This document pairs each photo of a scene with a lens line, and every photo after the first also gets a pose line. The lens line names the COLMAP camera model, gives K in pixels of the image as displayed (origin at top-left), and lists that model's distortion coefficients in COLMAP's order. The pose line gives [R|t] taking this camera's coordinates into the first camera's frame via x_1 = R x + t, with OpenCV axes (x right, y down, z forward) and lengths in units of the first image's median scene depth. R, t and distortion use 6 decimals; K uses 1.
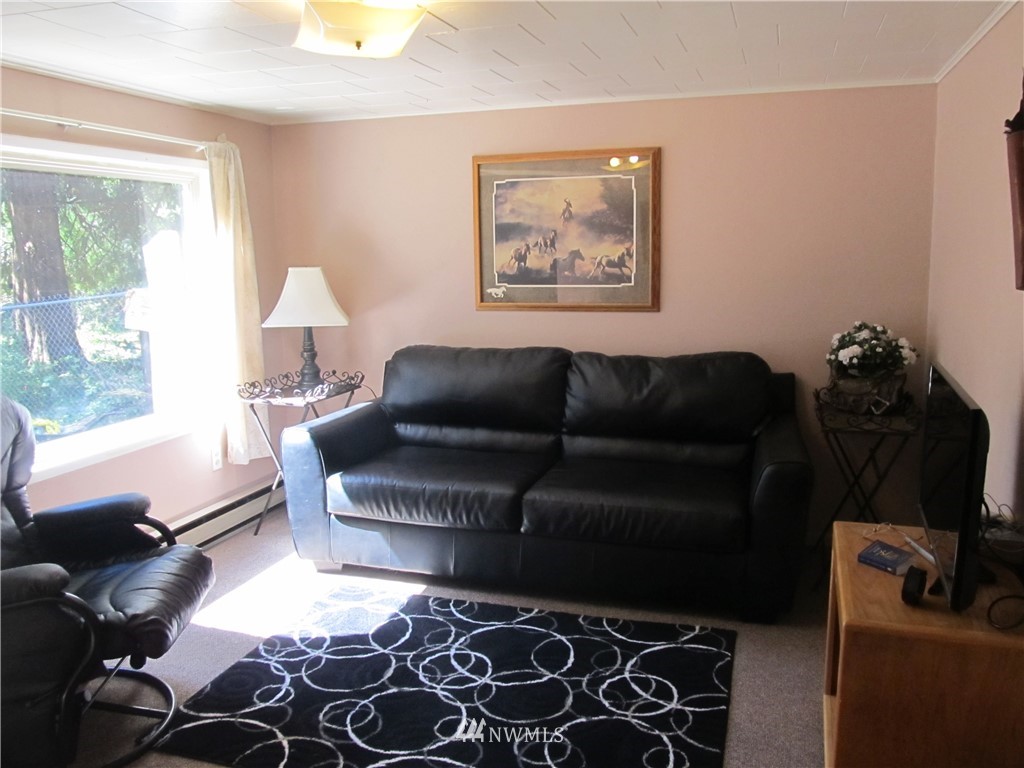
lens RADIAL K [[843.8, 0, 512.0], [0, 843.8, 384.0], [0, 0, 1]] dist [-0.088905, 0.106687]
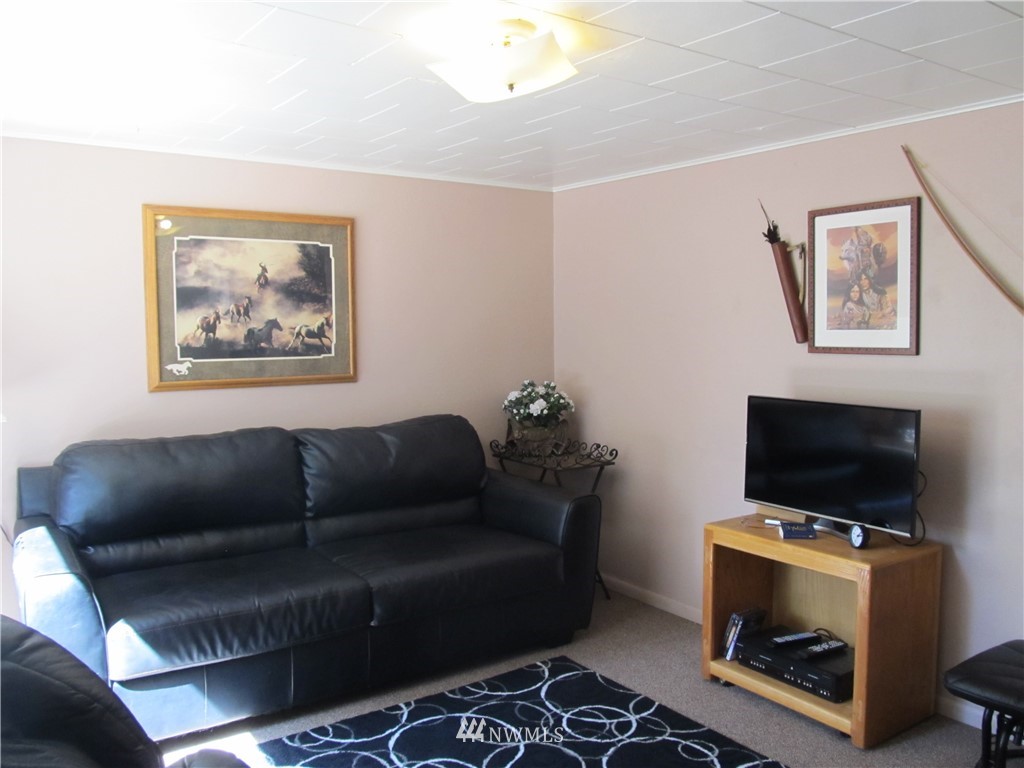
lens RADIAL K [[843.8, 0, 512.0], [0, 843.8, 384.0], [0, 0, 1]] dist [-0.088905, 0.106687]
pose [[0.599694, -0.043878, 0.799025, -0.505698], [0.122513, 0.991759, -0.037488, -0.023982], [-0.790795, 0.120373, 0.600128, 0.261024]]
